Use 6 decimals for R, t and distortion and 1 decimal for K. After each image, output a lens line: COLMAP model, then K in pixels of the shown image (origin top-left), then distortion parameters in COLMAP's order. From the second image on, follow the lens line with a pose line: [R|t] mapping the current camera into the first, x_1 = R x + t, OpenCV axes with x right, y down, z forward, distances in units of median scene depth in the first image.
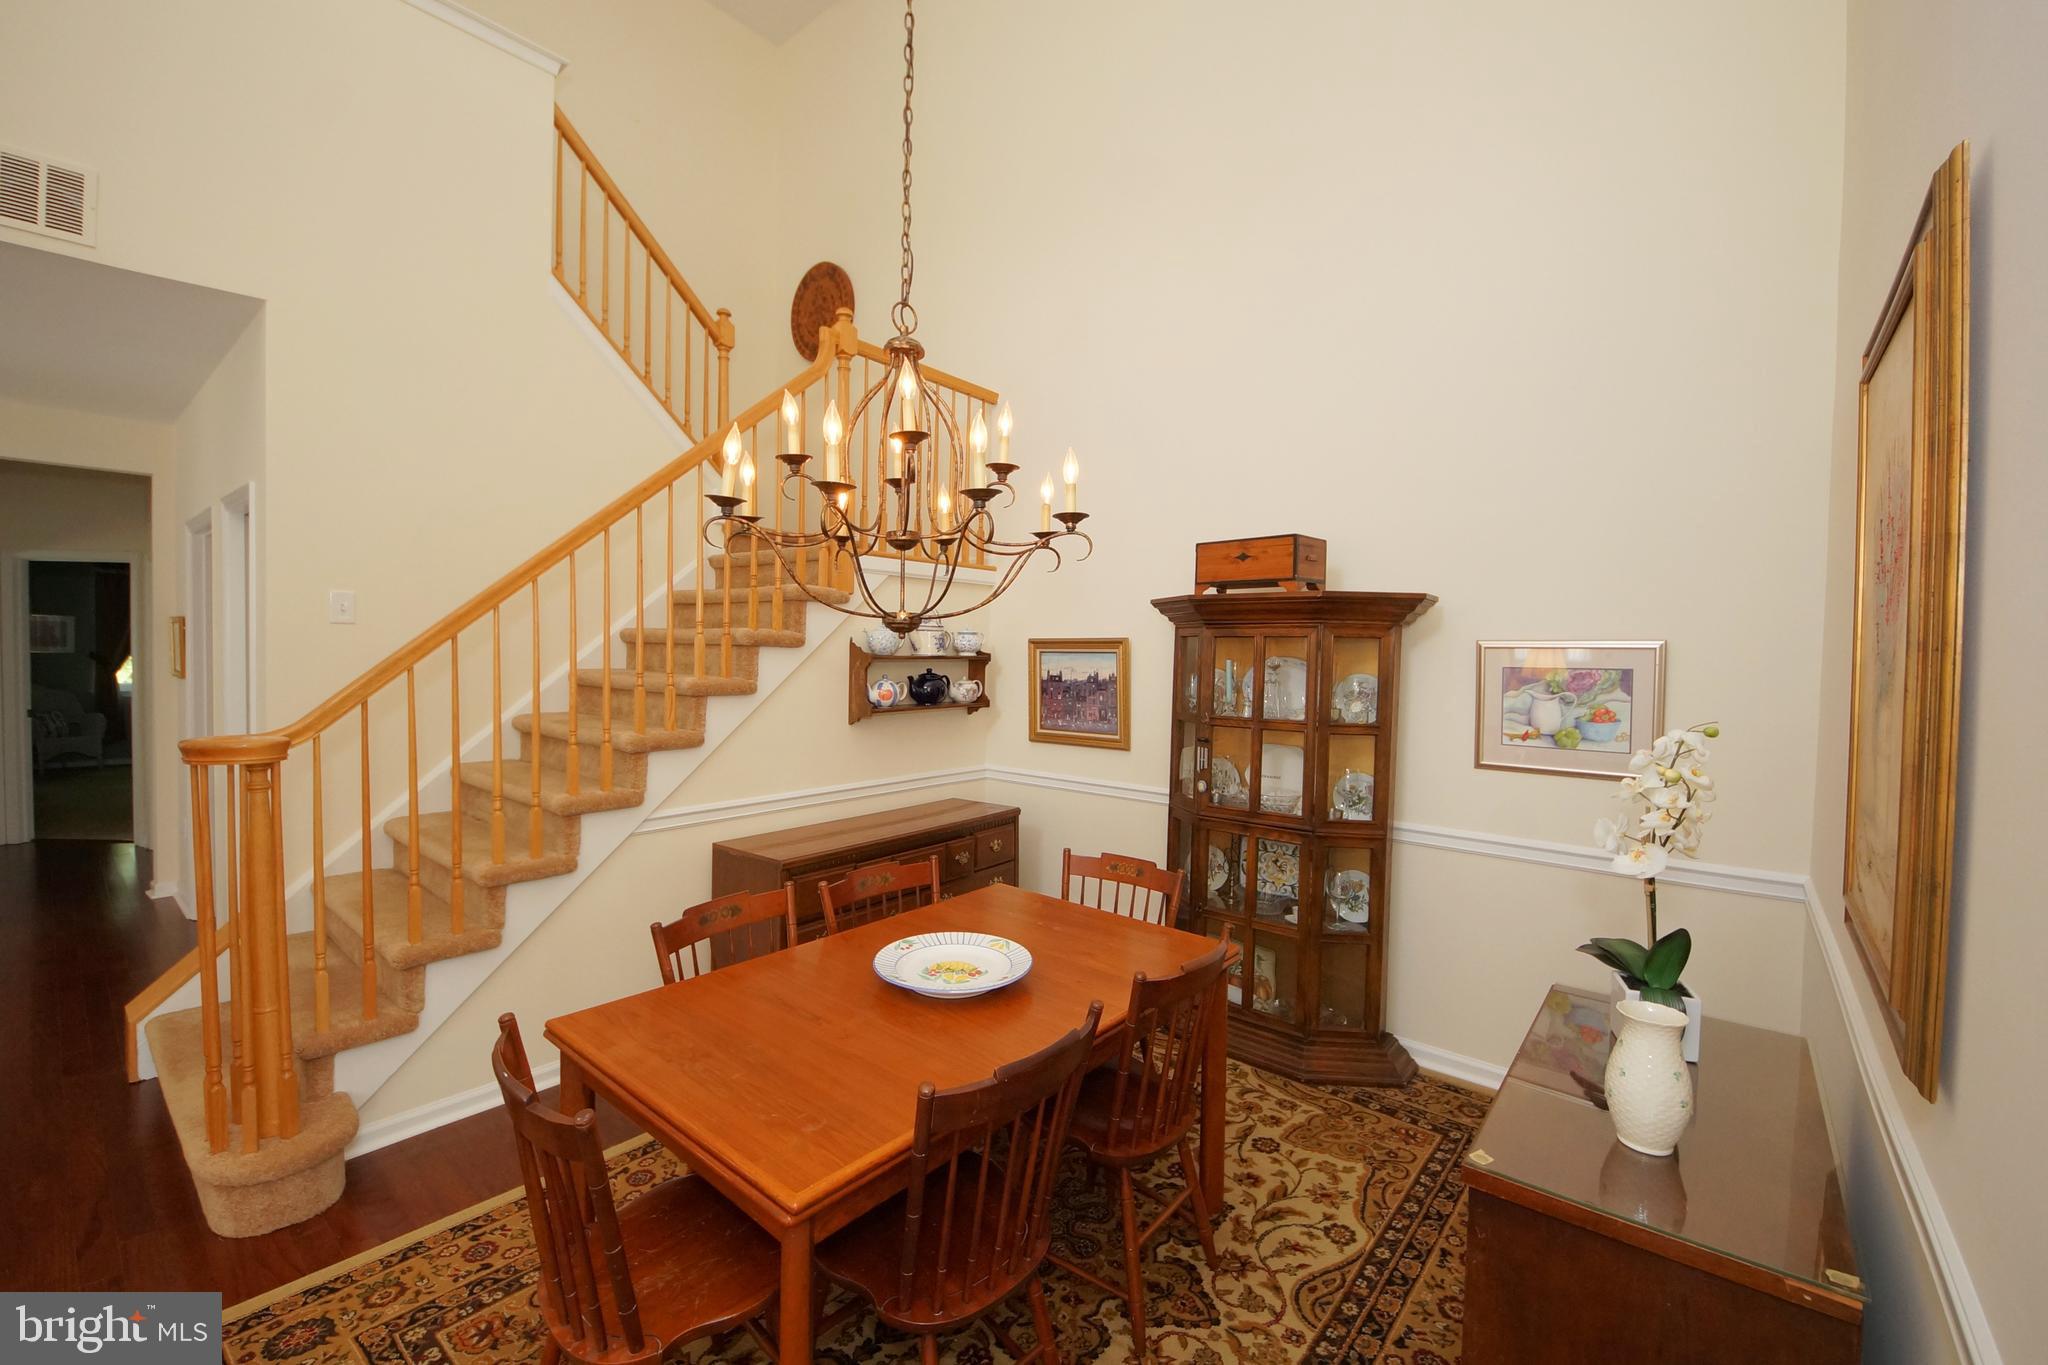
lens RADIAL K [[838.2, 0, 1029.8], [0, 838.2, 677.9], [0, 0, 1]] dist [0.033562, -0.013253]
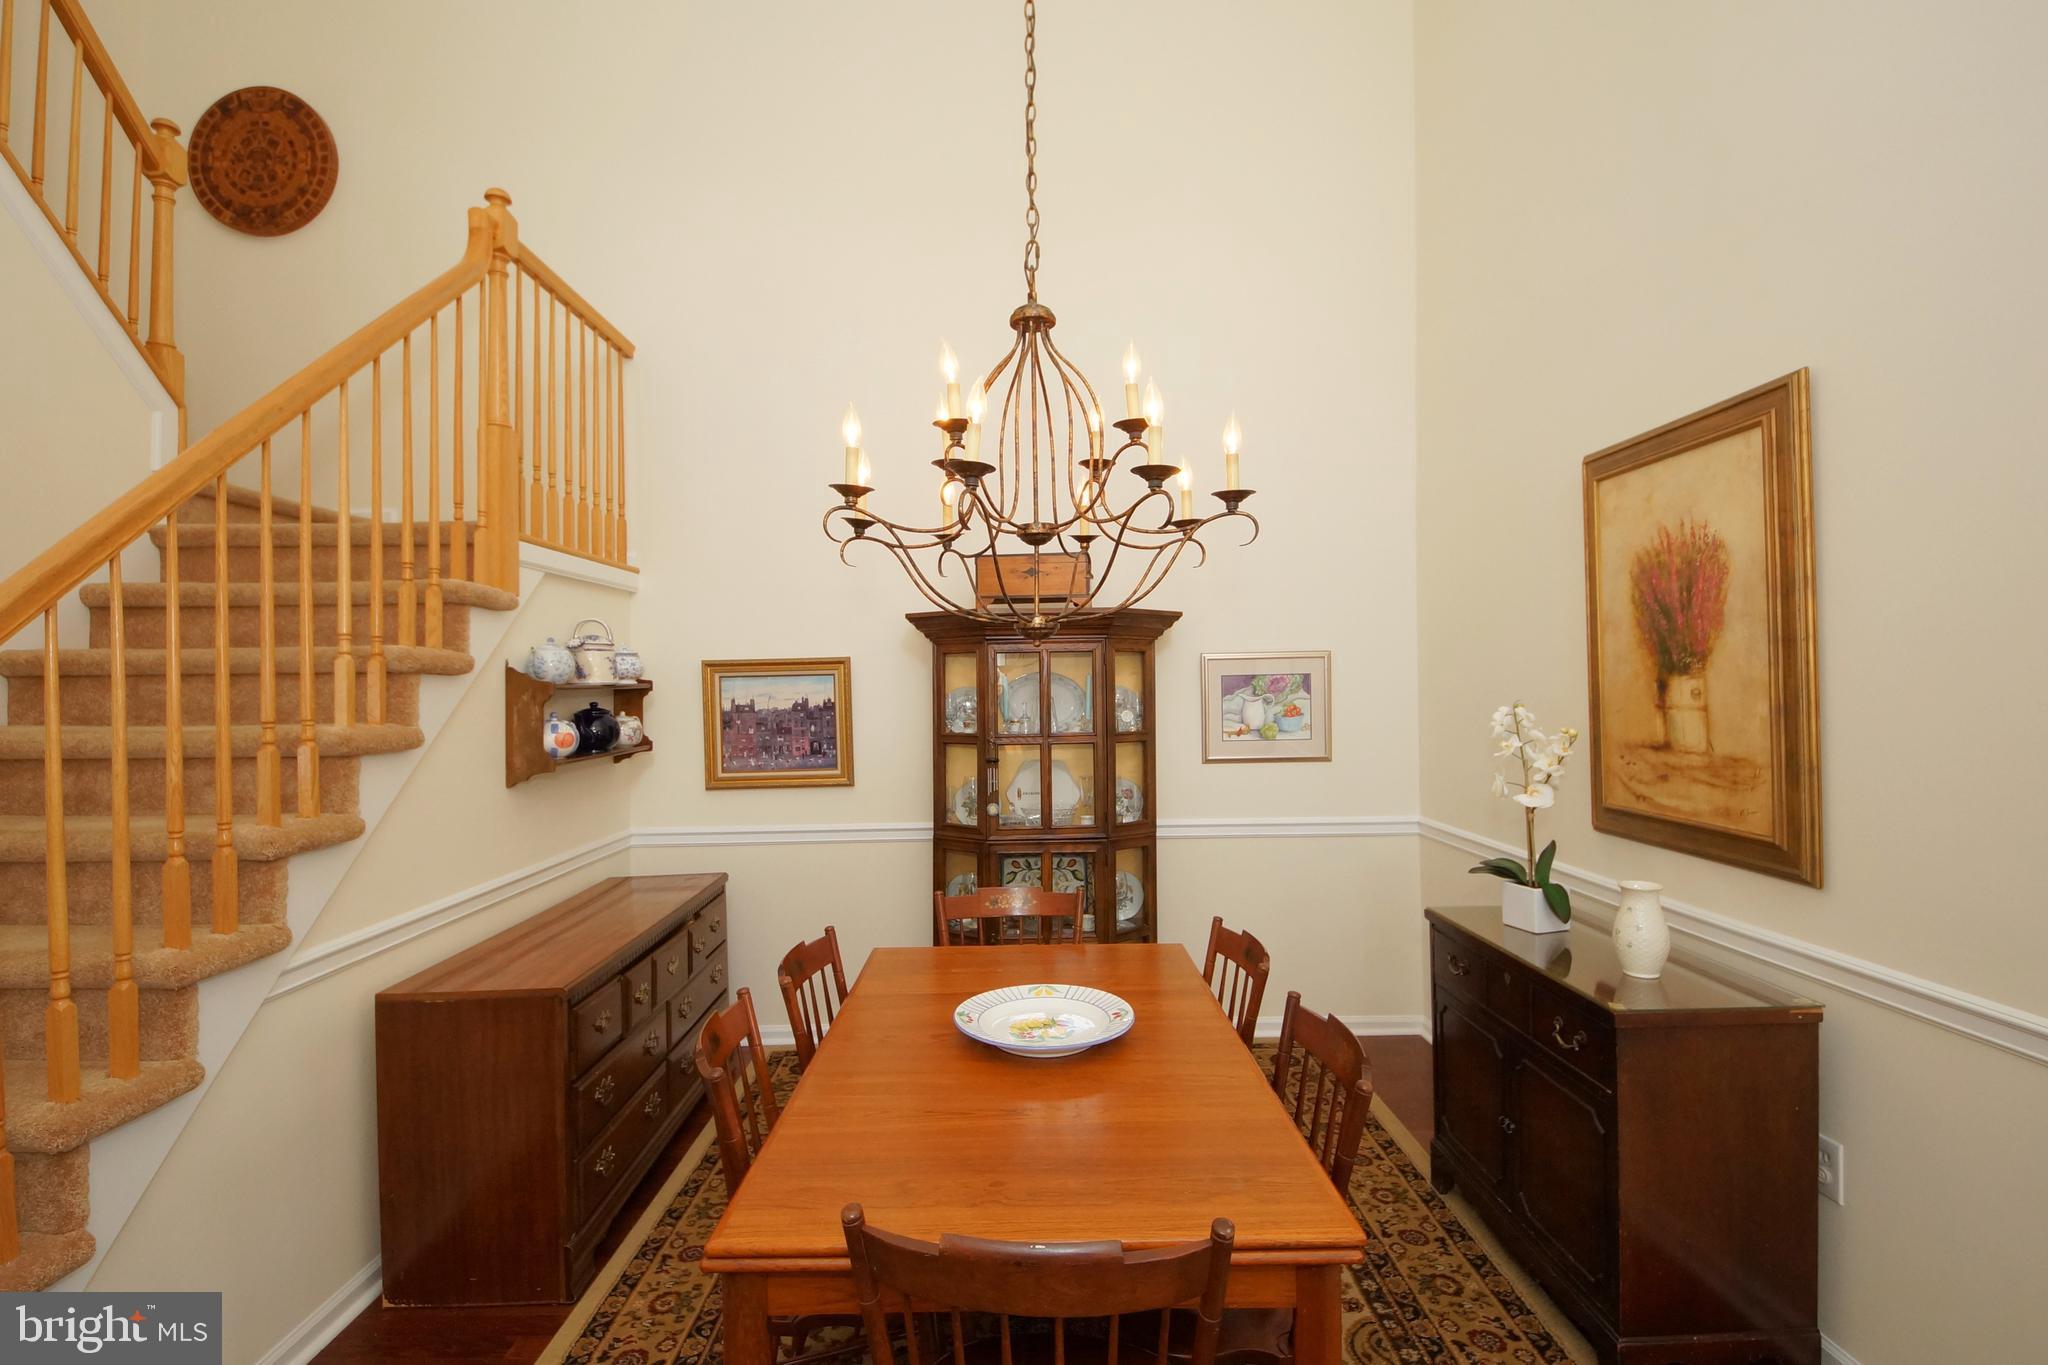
lens RADIAL K [[941.6, 0, 1022.5], [0, 941.6, 675.7], [0, 0, 1]] dist [0.037767, -0.024530]
pose [[0.766443, -0.023752, 0.641873, -0.445493], [0.048964, 0.998569, -0.021515, 0.002101], [-0.640443, 0.047919, 0.766509, 0.150109]]
